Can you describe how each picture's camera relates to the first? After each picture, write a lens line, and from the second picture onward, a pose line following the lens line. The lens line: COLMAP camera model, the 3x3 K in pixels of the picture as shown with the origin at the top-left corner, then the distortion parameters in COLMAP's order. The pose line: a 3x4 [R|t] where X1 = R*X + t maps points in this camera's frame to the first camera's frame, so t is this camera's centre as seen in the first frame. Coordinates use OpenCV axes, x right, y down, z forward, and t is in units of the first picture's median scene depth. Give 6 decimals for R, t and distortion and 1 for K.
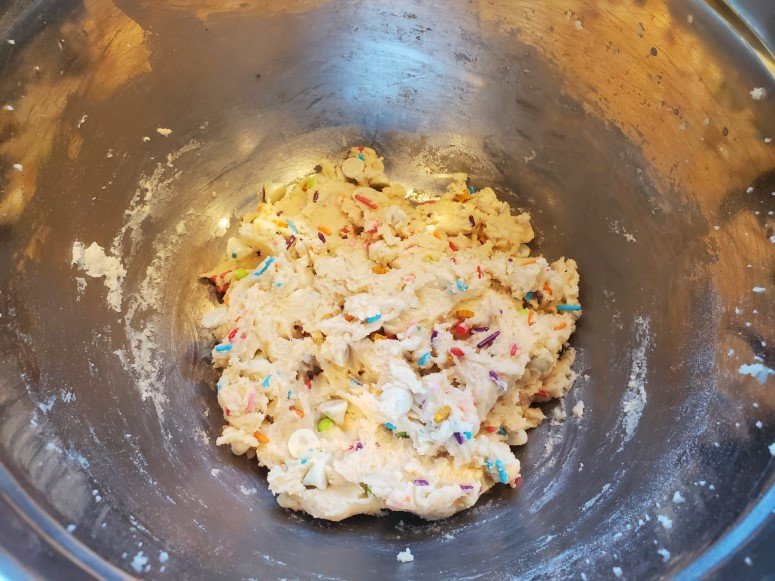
lens RADIAL K [[588.3, 0, 387.5], [0, 588.3, 290.5], [0, 0, 1]] dist [-0.000366, 0.004305]
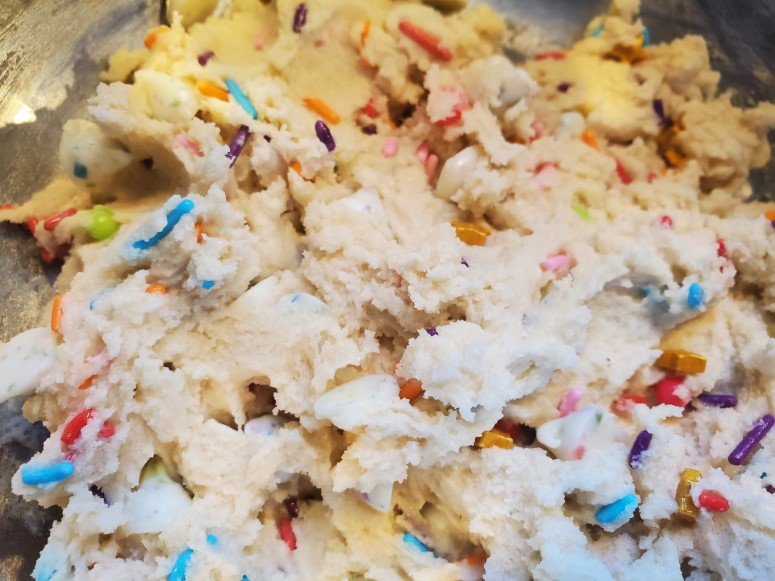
lens RADIAL K [[648.4, 0, 387.5], [0, 648.4, 290.5], [0, 0, 1]] dist [-0.094248, 0.004854]
pose [[0.990473, 0.031439, 0.134068, -0.128905], [-0.060796, 0.973403, 0.220886, -0.090587], [-0.123558, -0.226933, 0.966041, 0.615144]]
